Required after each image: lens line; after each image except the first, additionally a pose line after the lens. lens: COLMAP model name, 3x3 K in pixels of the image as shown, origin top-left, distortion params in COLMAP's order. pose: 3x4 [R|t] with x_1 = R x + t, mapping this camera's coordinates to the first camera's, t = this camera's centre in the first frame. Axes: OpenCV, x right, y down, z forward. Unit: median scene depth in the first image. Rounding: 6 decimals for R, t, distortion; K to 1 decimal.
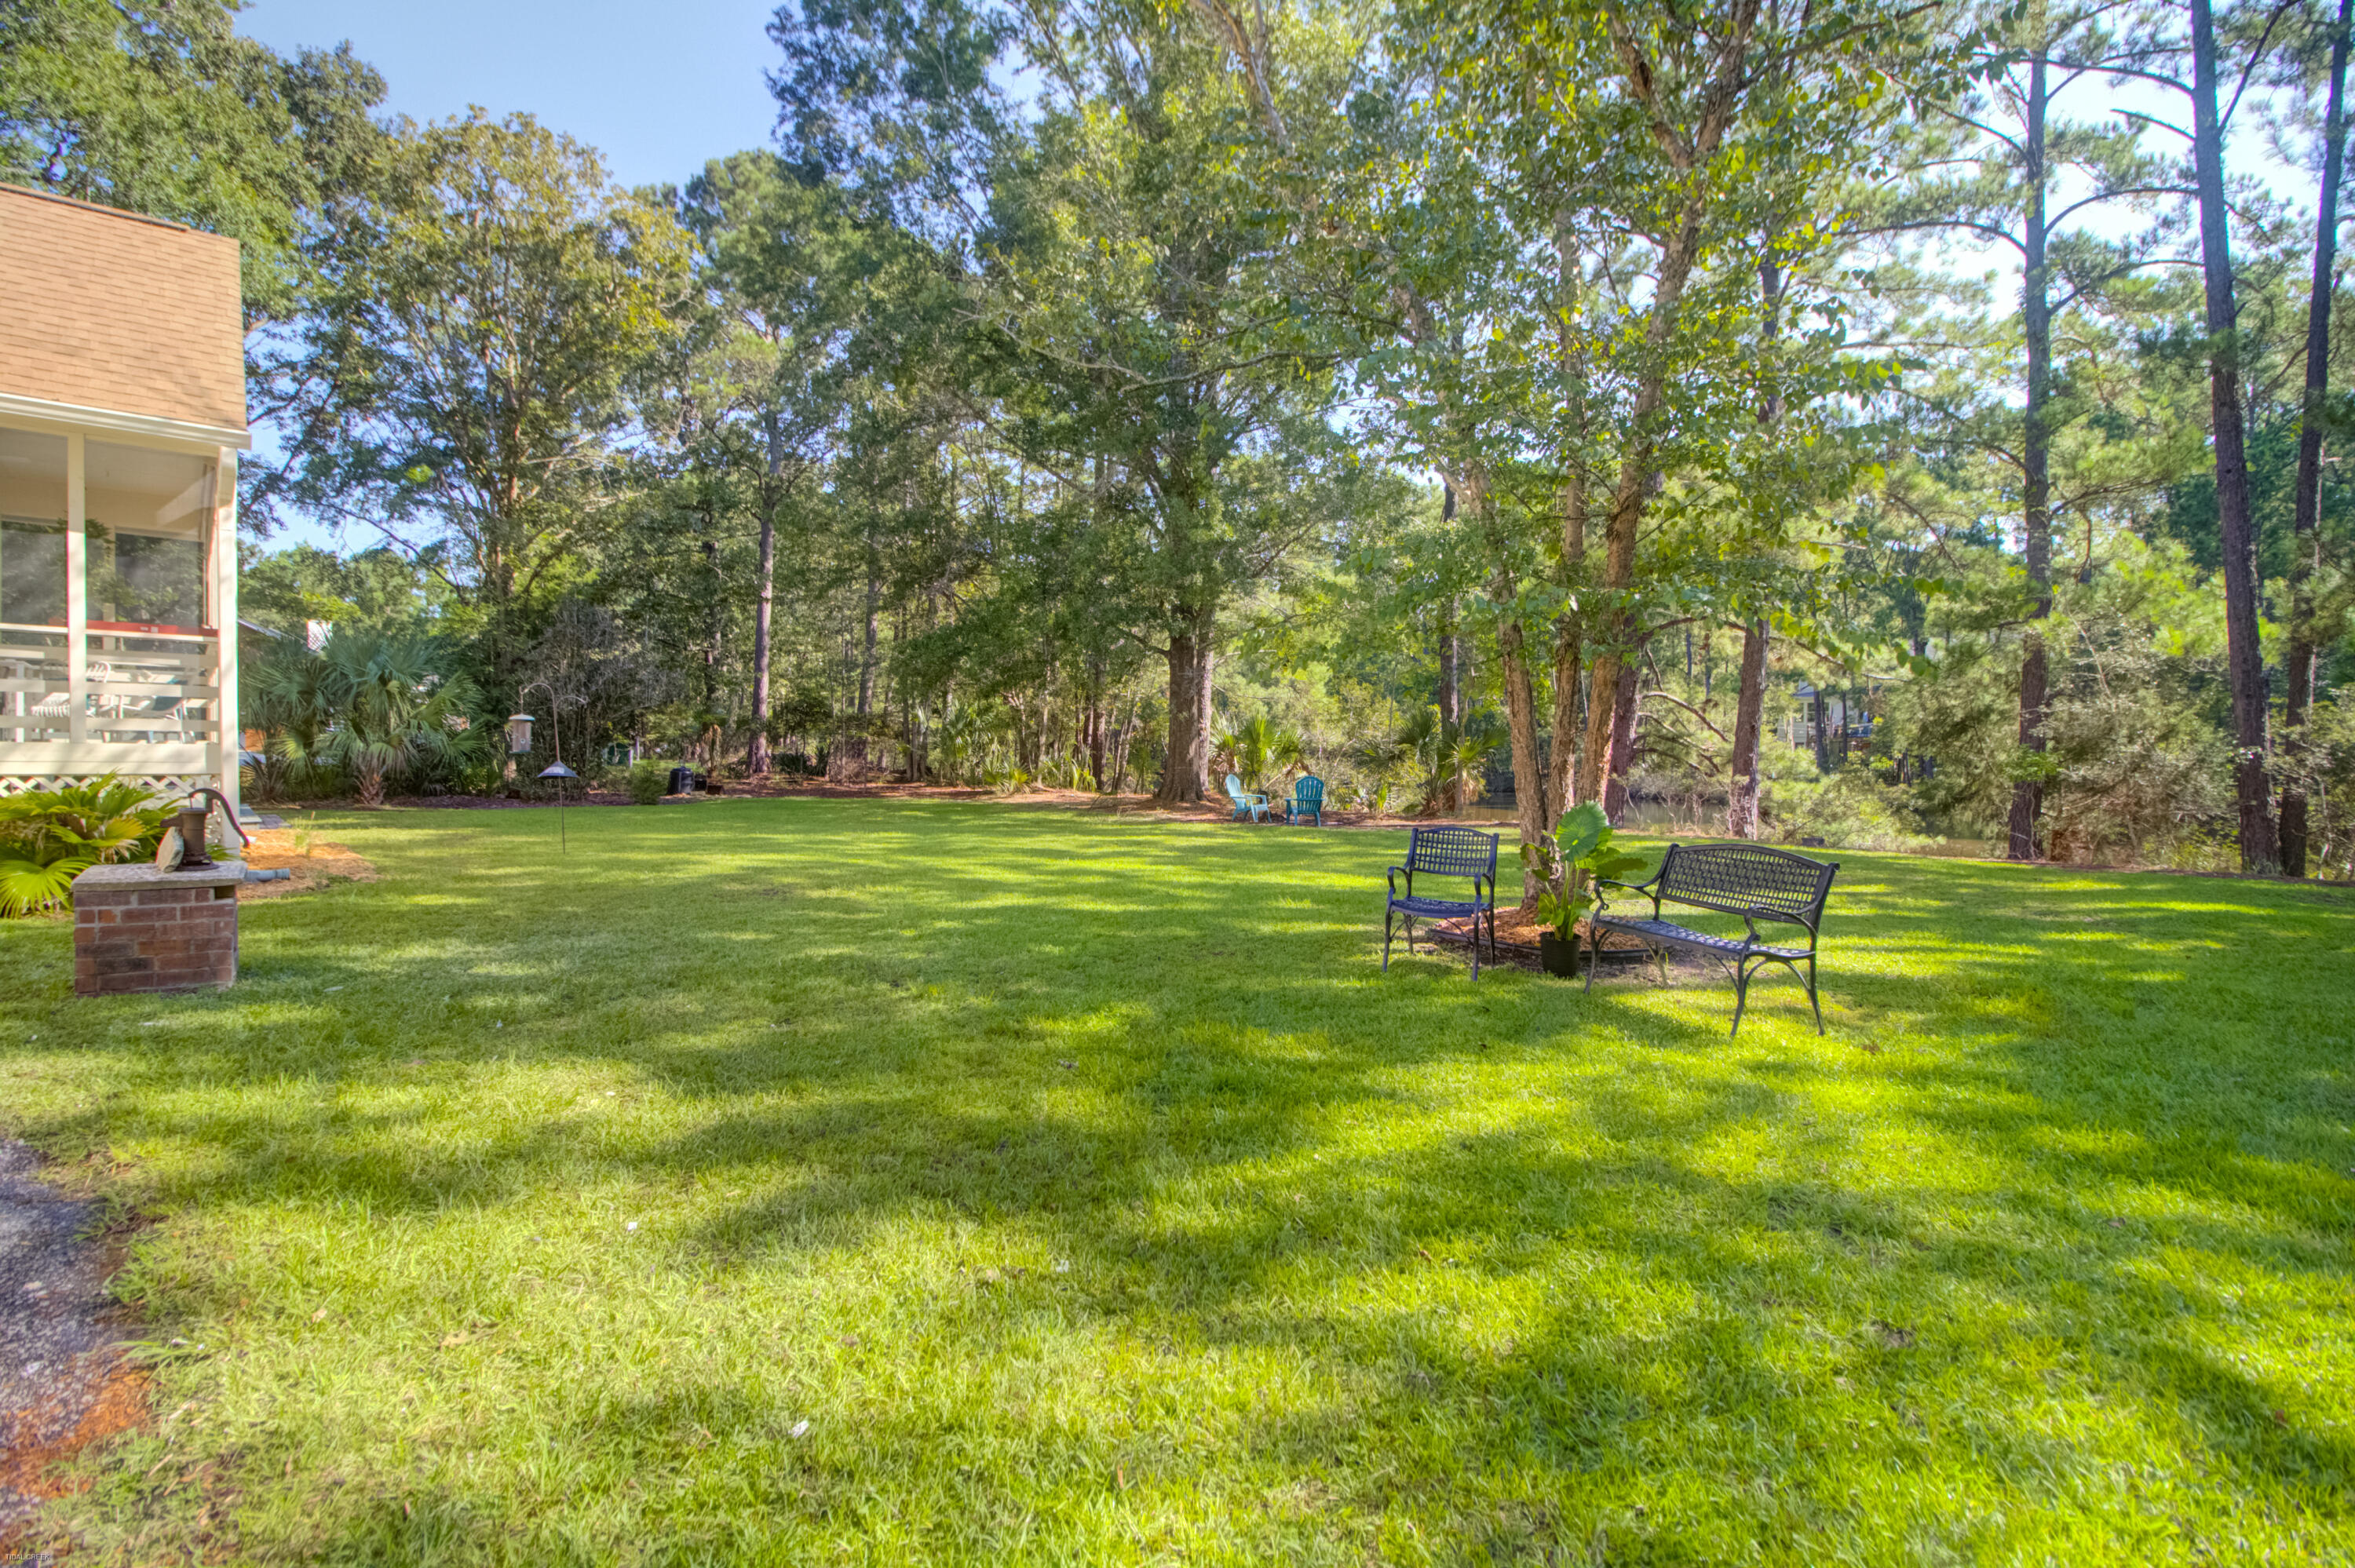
lens RADIAL K [[1094.3, 0, 1168.2], [0, 1094.3, 778.9], [0, 0, 1]] dist [-0.011762, -0.000647]
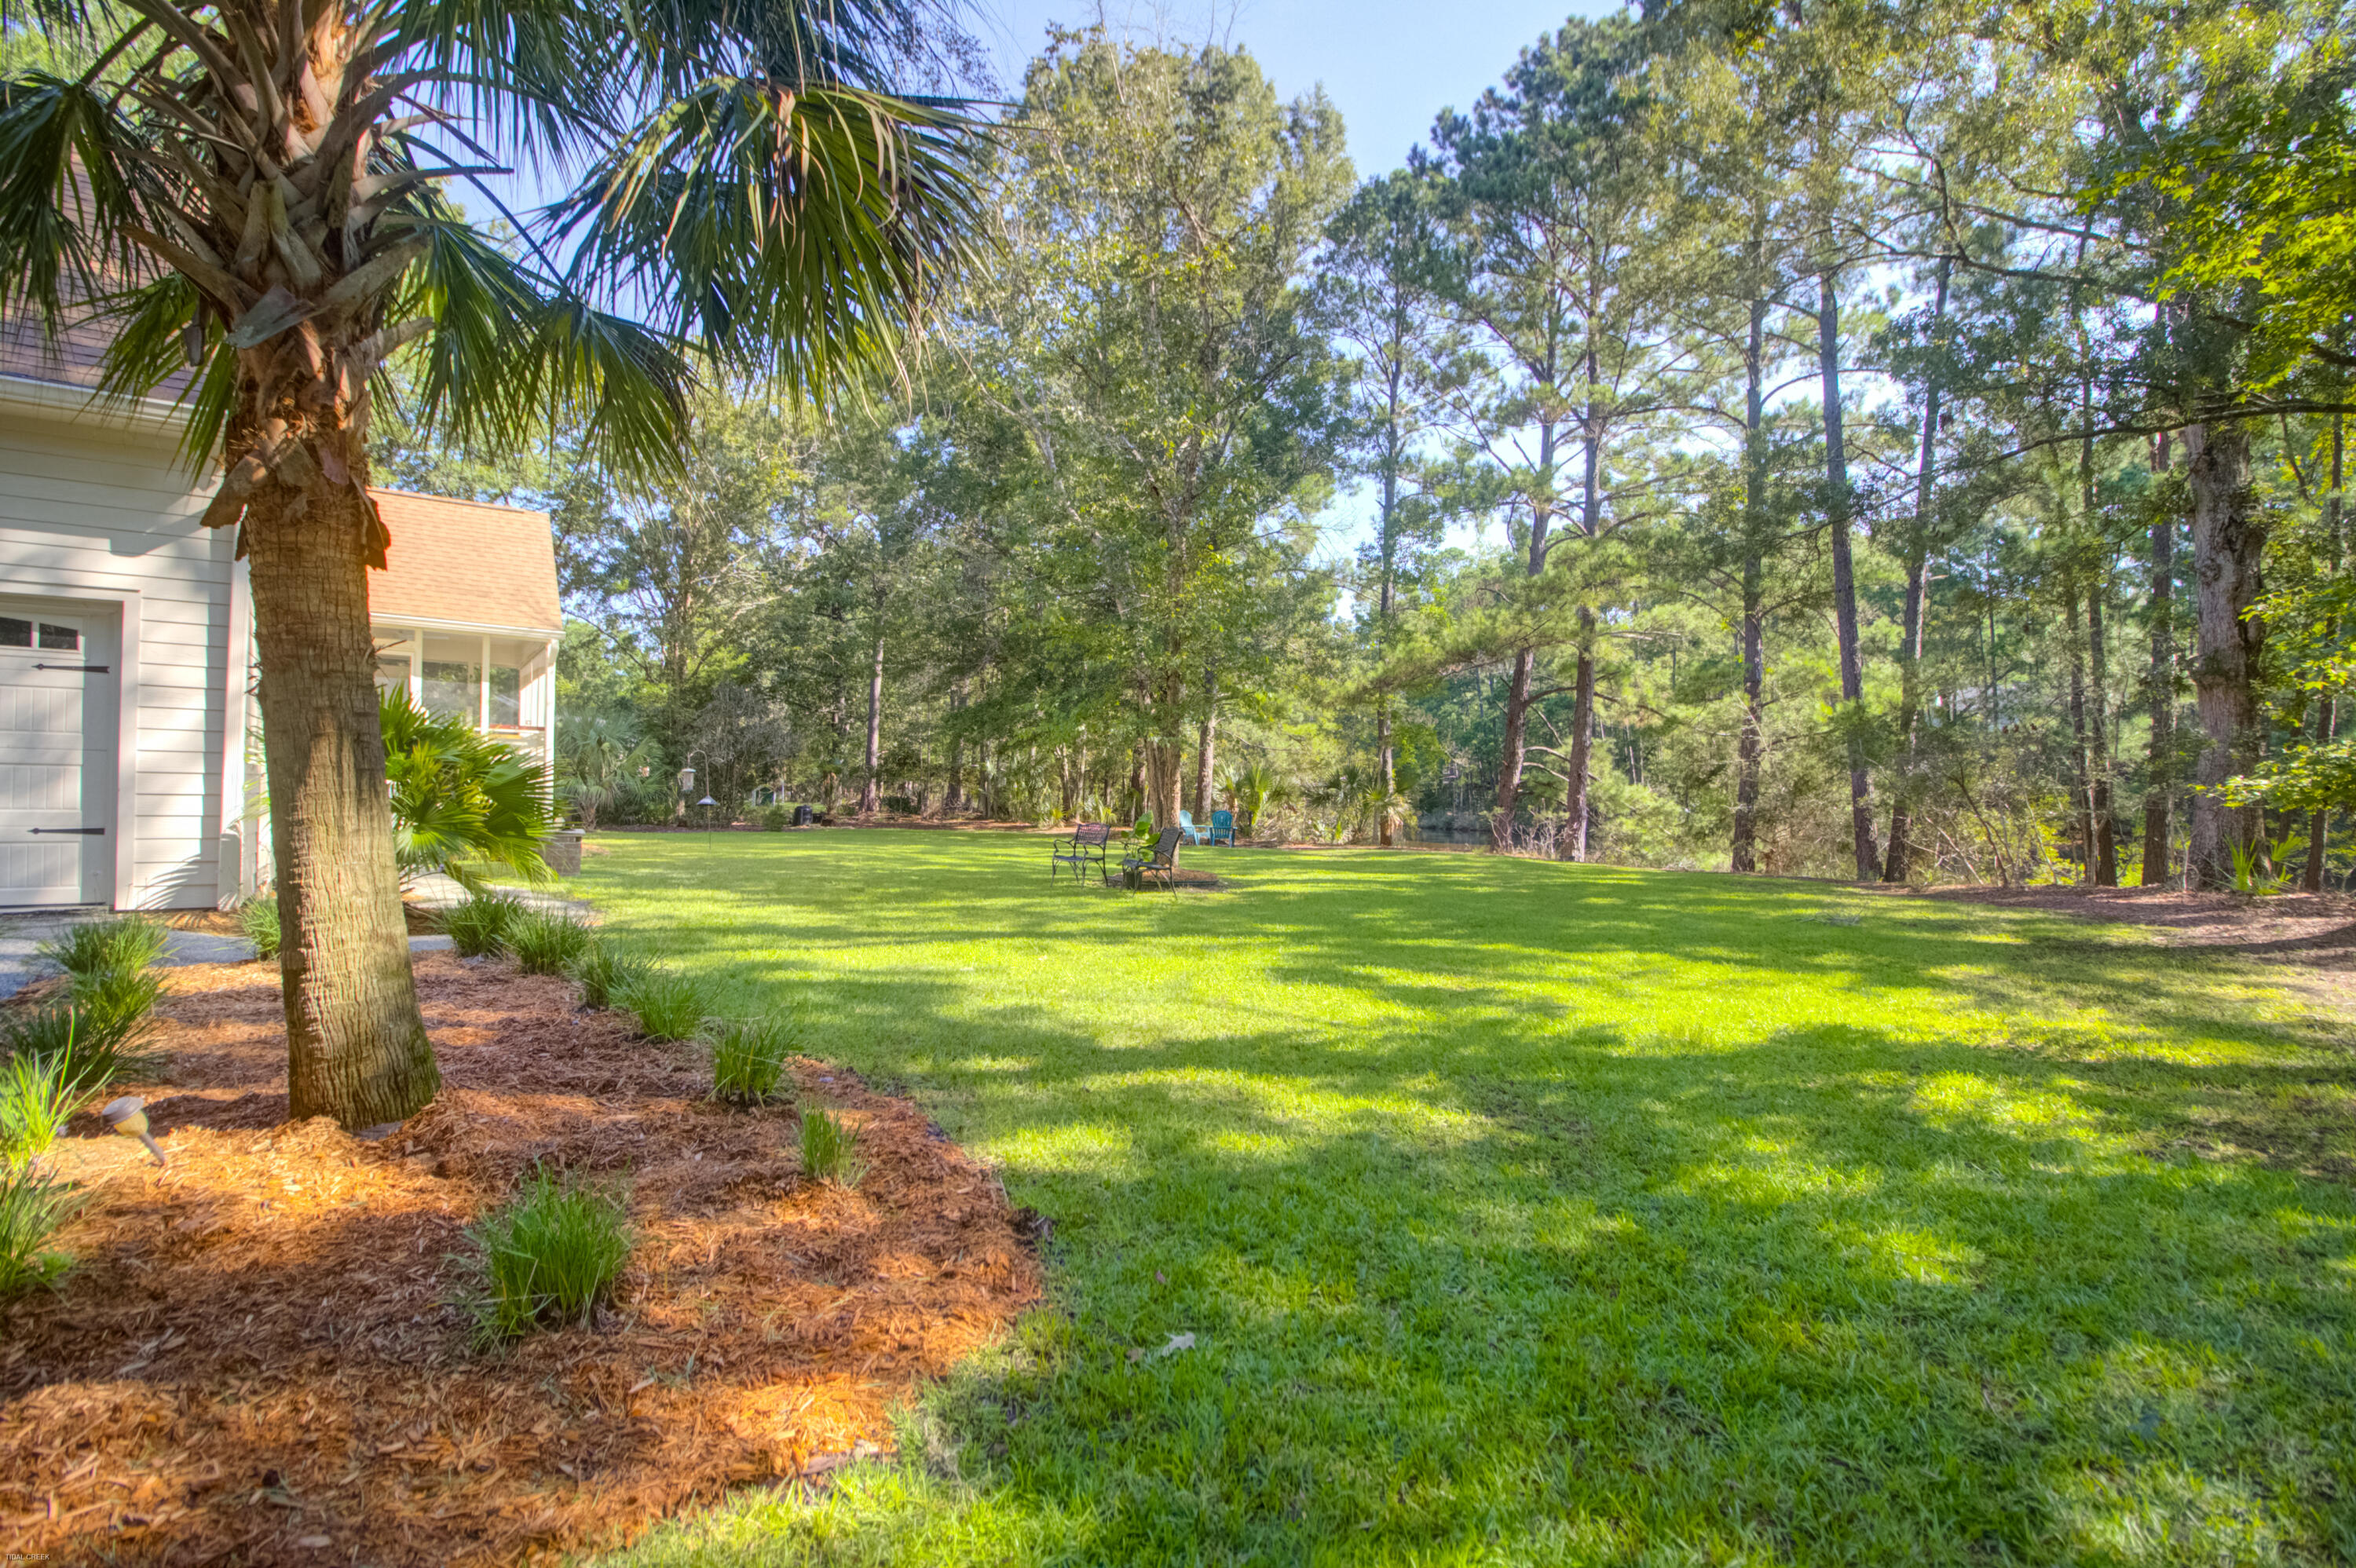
lens RADIAL K [[1094.8, 0, 1168.7], [0, 1094.8, 778.9], [0, 0, 1]] dist [-0.011762, -0.000647]
pose [[0.992475, -0.000438, -0.122445, 0.153245], [-0.004826, 0.999077, -0.042693, 0.011398], [0.122350, 0.042963, 0.991557, -0.255494]]
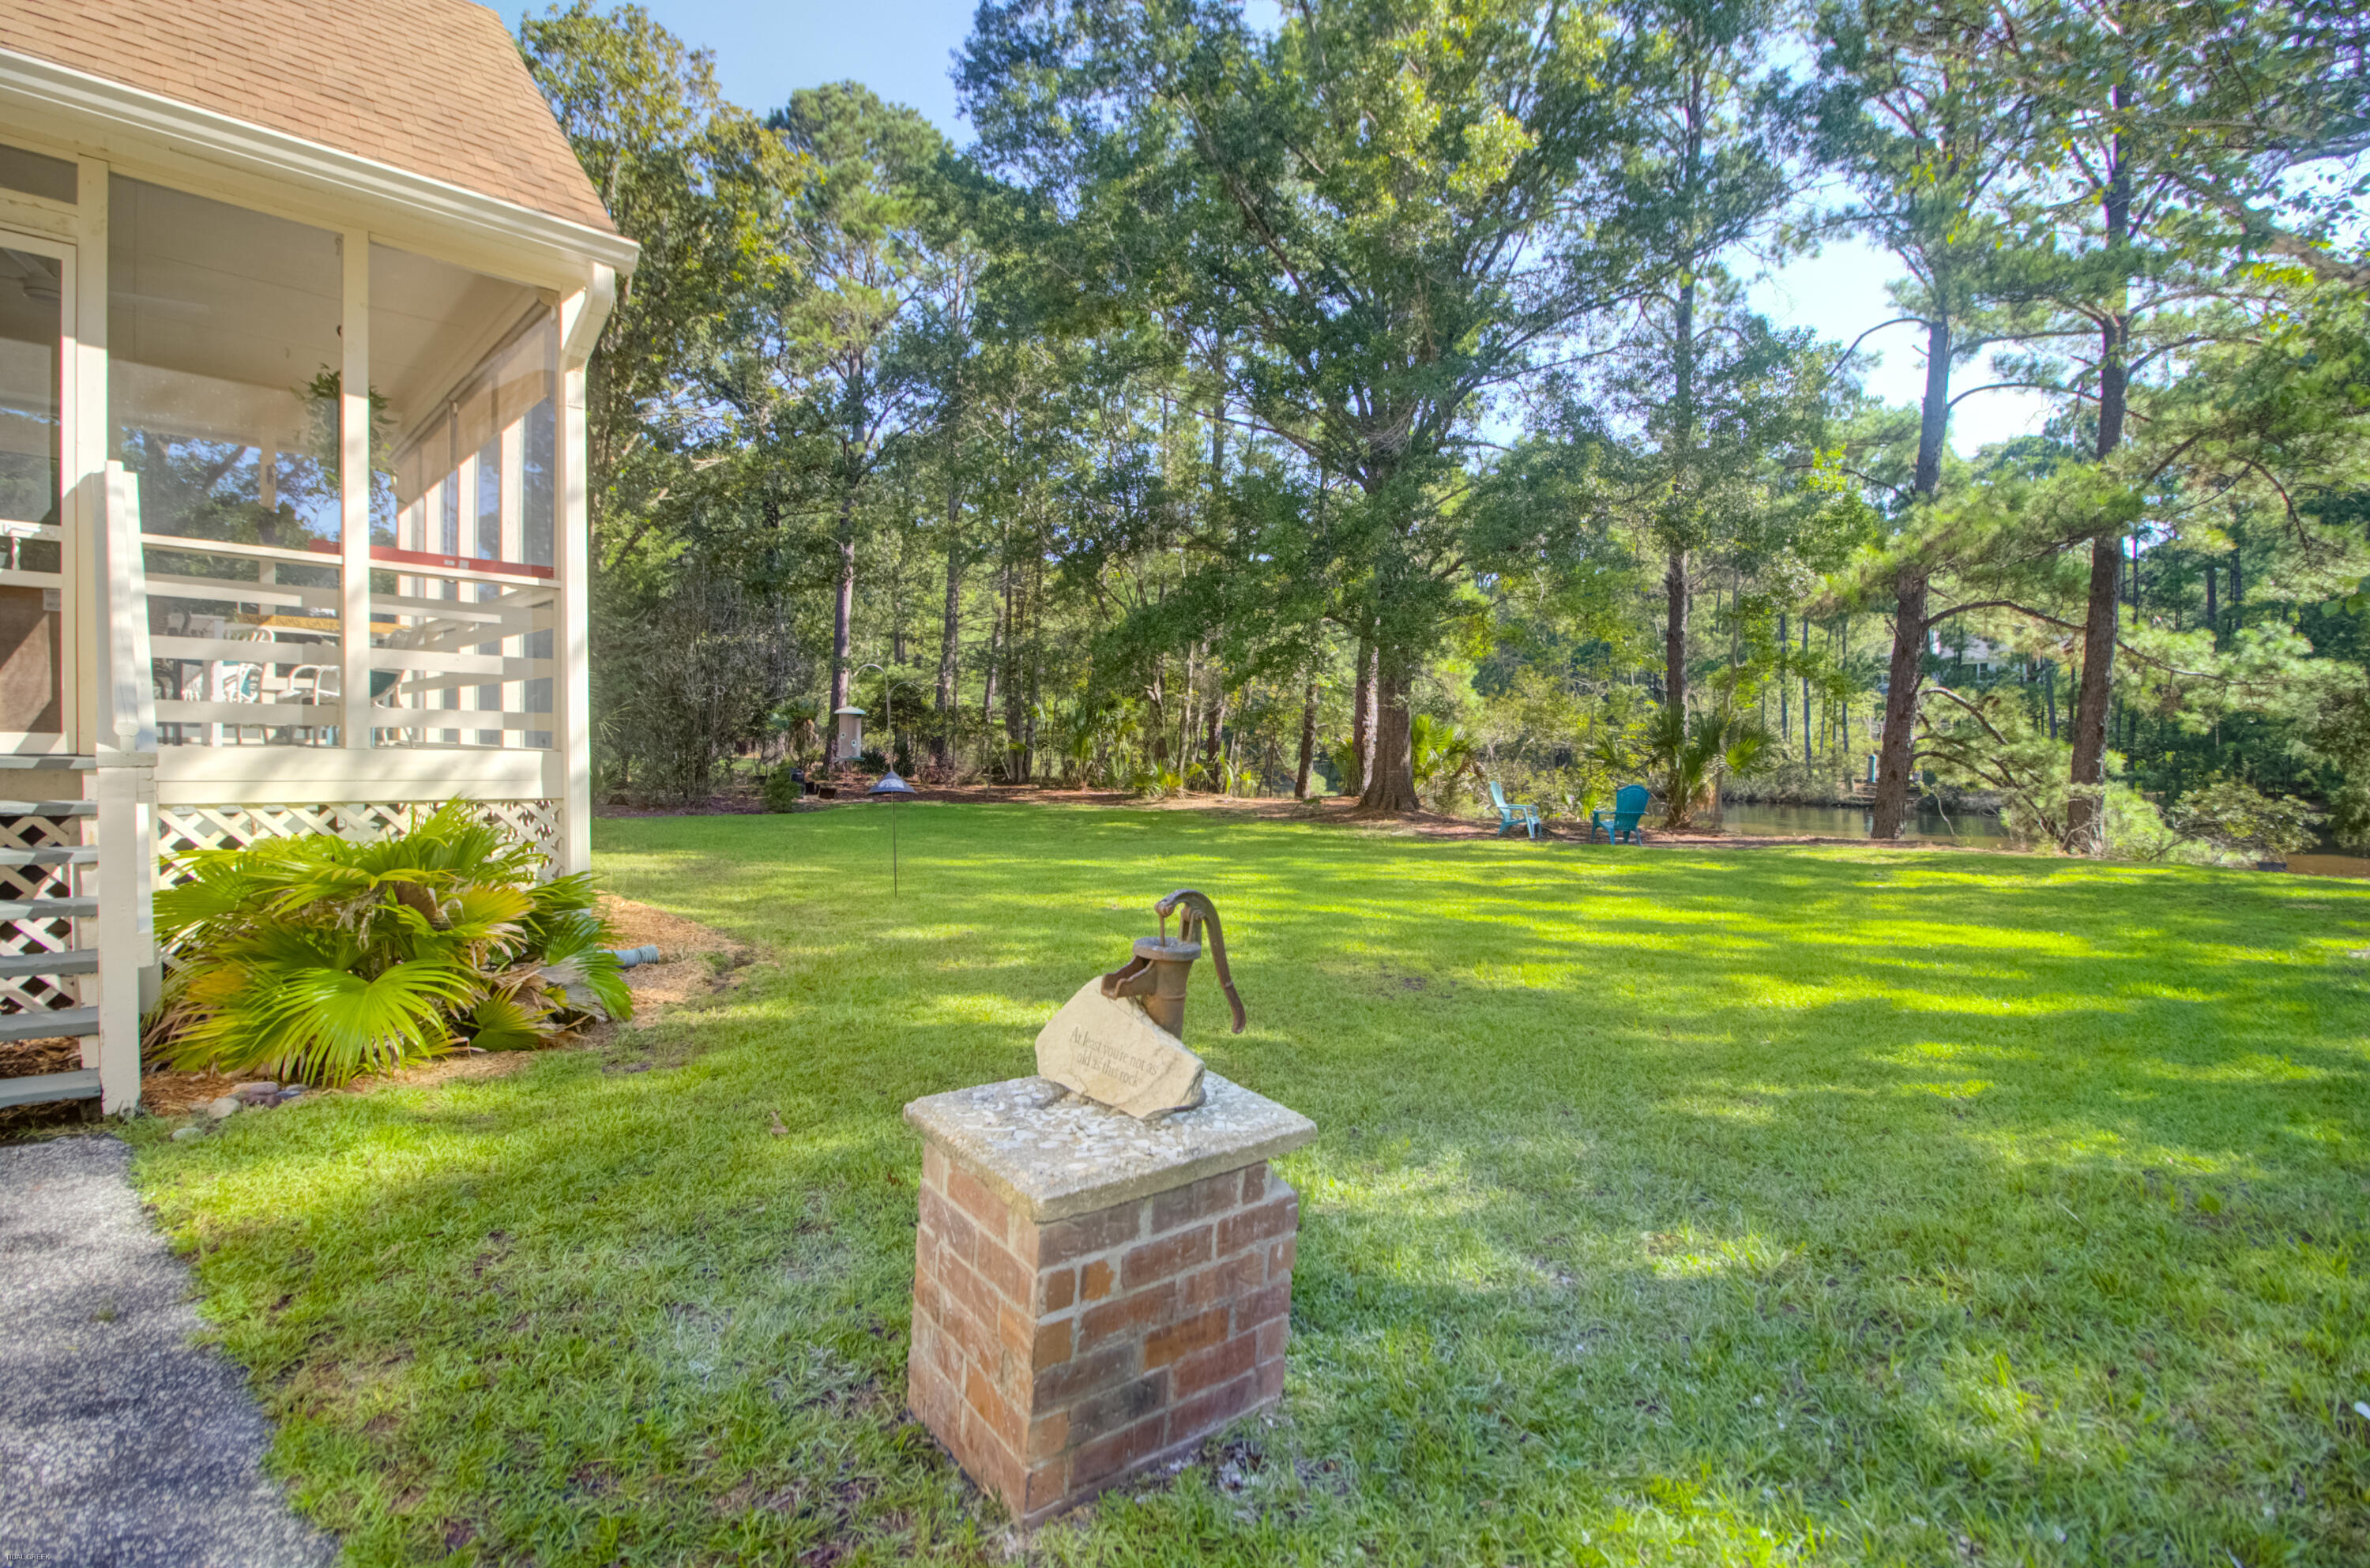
lens RADIAL K [[1101.3, 0, 1175.6], [0, 1101.3, 778.8], [0, 0, 1]] dist [-0.011762, -0.000647]
pose [[0.999696, 0.001775, 0.024586, -0.161944], [-0.001858, 0.999993, 0.003380, -0.005621], [-0.024580, -0.003425, 0.999692, 0.108813]]
